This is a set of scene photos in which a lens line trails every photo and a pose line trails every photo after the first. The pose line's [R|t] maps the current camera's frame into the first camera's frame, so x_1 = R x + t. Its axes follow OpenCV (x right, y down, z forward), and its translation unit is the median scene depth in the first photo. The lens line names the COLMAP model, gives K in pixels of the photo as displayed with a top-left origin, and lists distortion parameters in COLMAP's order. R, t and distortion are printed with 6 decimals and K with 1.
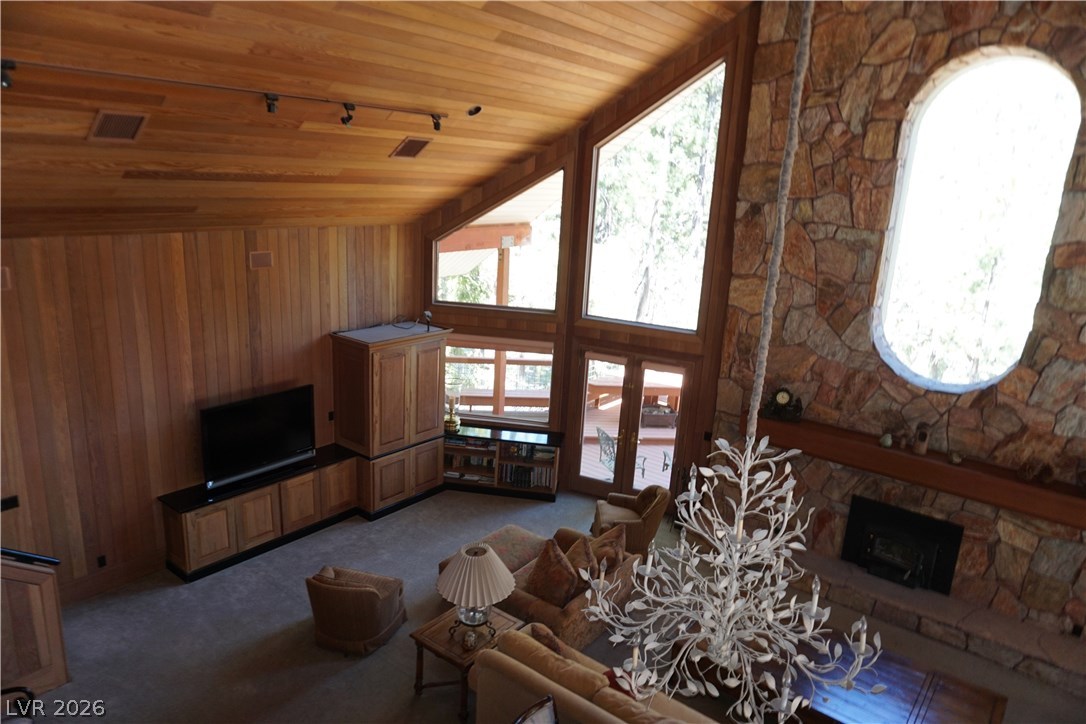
lens RADIAL K [[726.1, 0, 539.9], [0, 726.1, 363.2], [0, 0, 1]] dist [-0.051611, 0.038611]
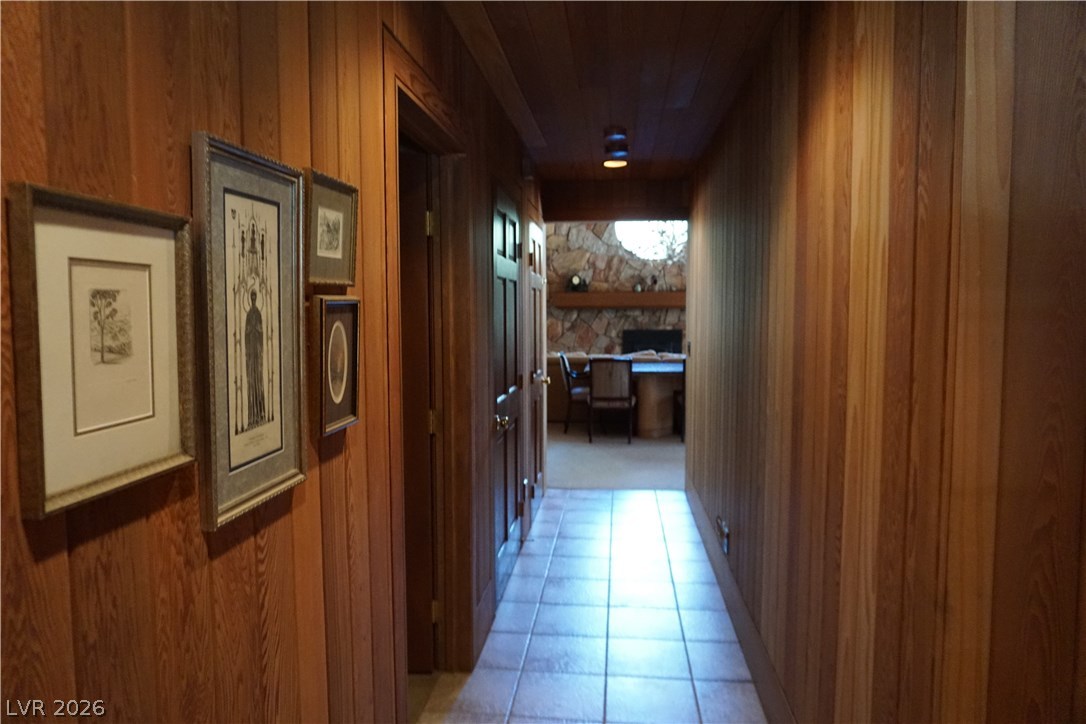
lens RADIAL K [[726.1, 0, 543.9], [0, 726.1, 360.8], [0, 0, 1]] dist [-0.051611, 0.038611]
pose [[0.843773, -0.103789, 0.526569, -0.658158], [0.189950, 0.975370, -0.112125, 0.422610], [-0.501962, 0.194630, 0.842706, -0.356365]]
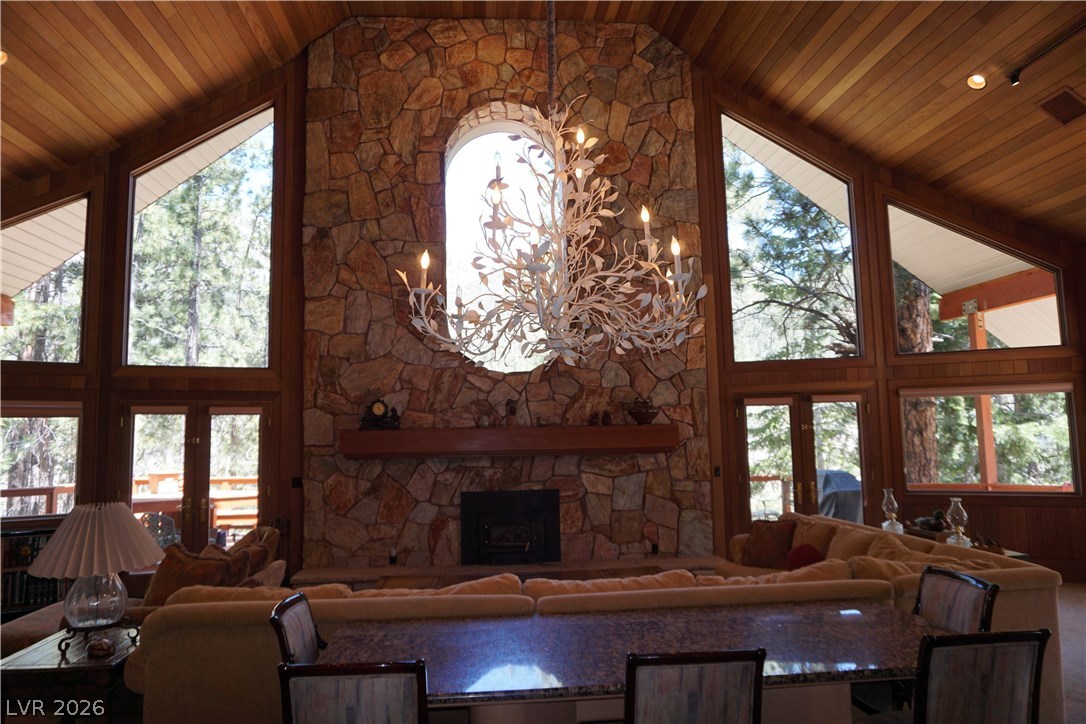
lens RADIAL K [[726.1, 0, 543.0], [0, 726.1, 358.7], [0, 0, 1]] dist [-0.051611, 0.038611]
pose [[0.728139, -0.001402, 0.685429, -0.183310], [0.234471, 0.940179, -0.247158, 0.292277], [-0.644079, 0.340679, 0.684909, 0.166028]]
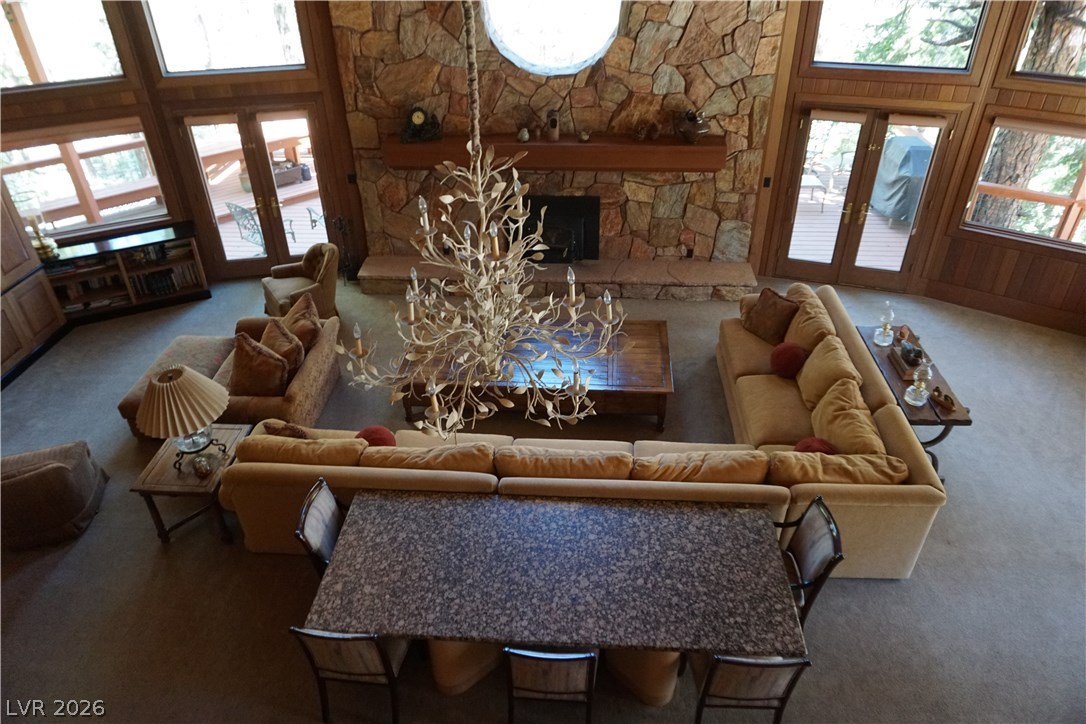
lens RADIAL K [[726.1, 0, 539.6], [0, 726.1, 357.7], [0, 0, 1]] dist [-0.051611, 0.038611]
pose [[0.830391, -0.367434, 0.418859, -0.054107], [0.204649, 0.900335, 0.384078, -0.000301], [-0.518237, -0.233216, 0.822825, 0.047206]]
